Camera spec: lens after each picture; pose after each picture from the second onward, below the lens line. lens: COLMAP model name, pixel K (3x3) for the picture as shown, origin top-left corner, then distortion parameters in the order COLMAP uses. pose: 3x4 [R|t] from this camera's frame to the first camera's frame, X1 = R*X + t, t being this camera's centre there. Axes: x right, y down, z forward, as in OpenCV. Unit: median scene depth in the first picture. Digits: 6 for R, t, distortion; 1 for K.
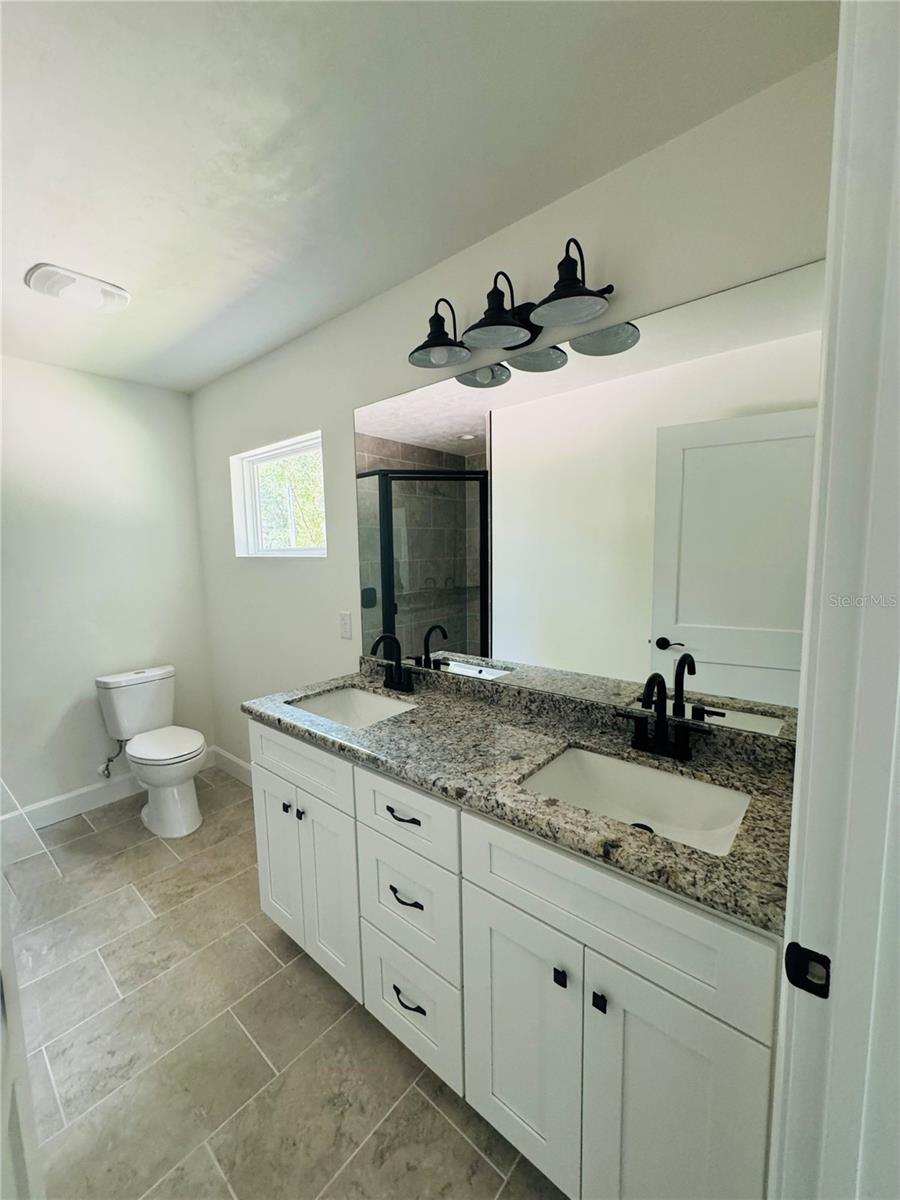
lens RADIAL K [[479.3, 0, 450.5], [0, 479.3, 599.3], [0, 0, 1]] dist [-0.000639, -0.000574]
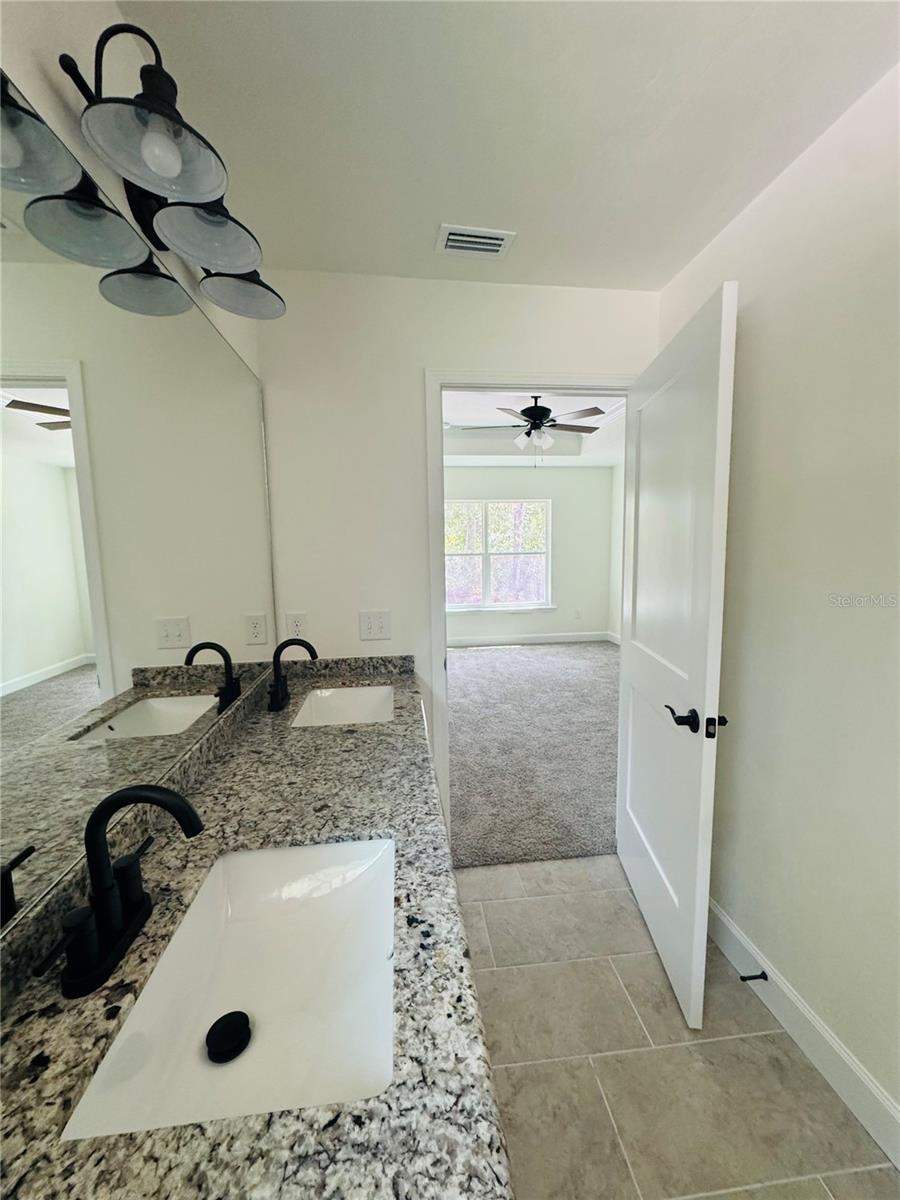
lens RADIAL K [[479.3, 0, 450.8], [0, 479.3, 601.4], [0, 0, 1]] dist [-0.000639, -0.000574]
pose [[-0.728531, -0.049001, 0.683258, -0.551261], [0.105798, 0.977421, 0.182906, -0.099637], [-0.676793, 0.205540, -0.706898, 1.122036]]
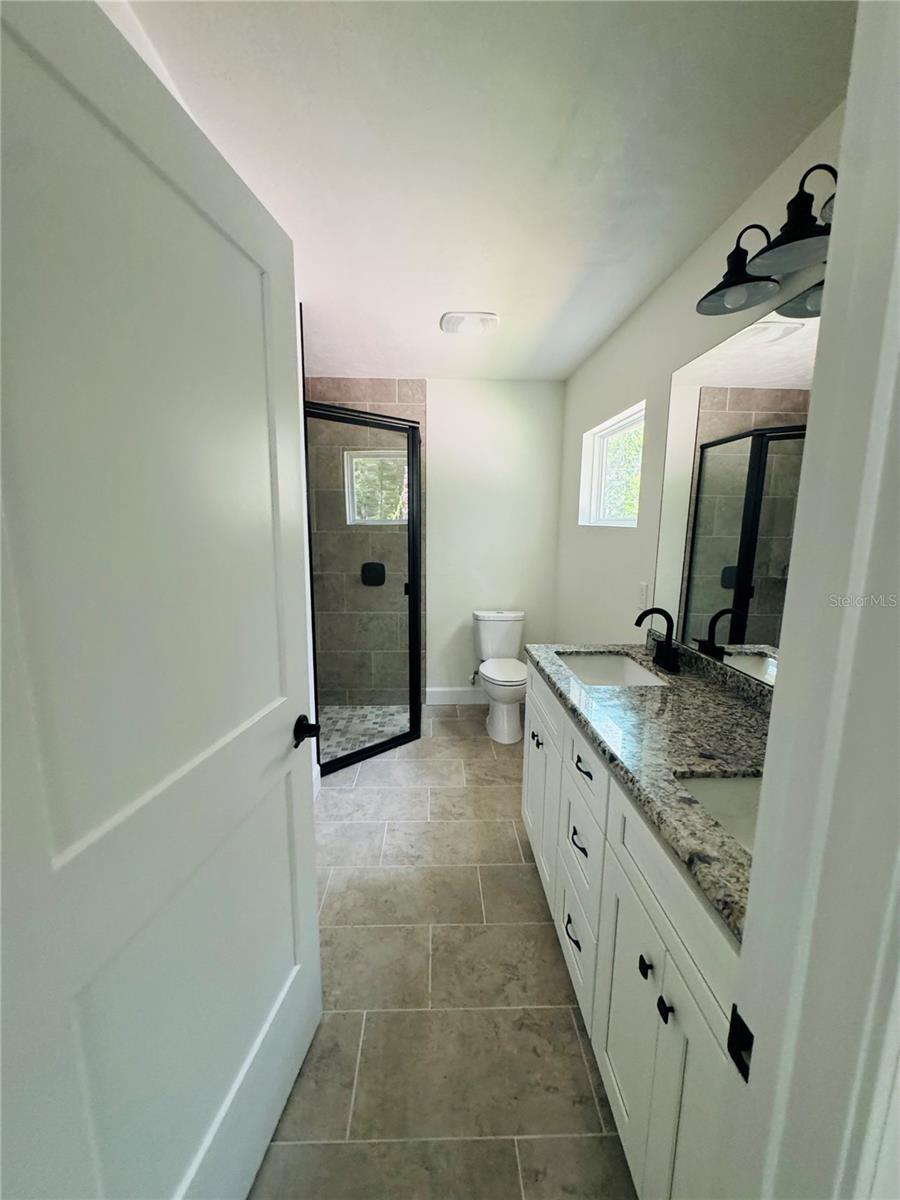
lens RADIAL K [[479.3, 0, 449.6], [0, 479.3, 599.8], [0, 0, 1]] dist [-0.000639, -0.000574]
pose [[0.677333, 0.144324, -0.721381, 0.298430], [-0.101657, 0.989523, 0.102520, -0.000697], [0.728619, 0.003893, 0.684908, 0.027637]]
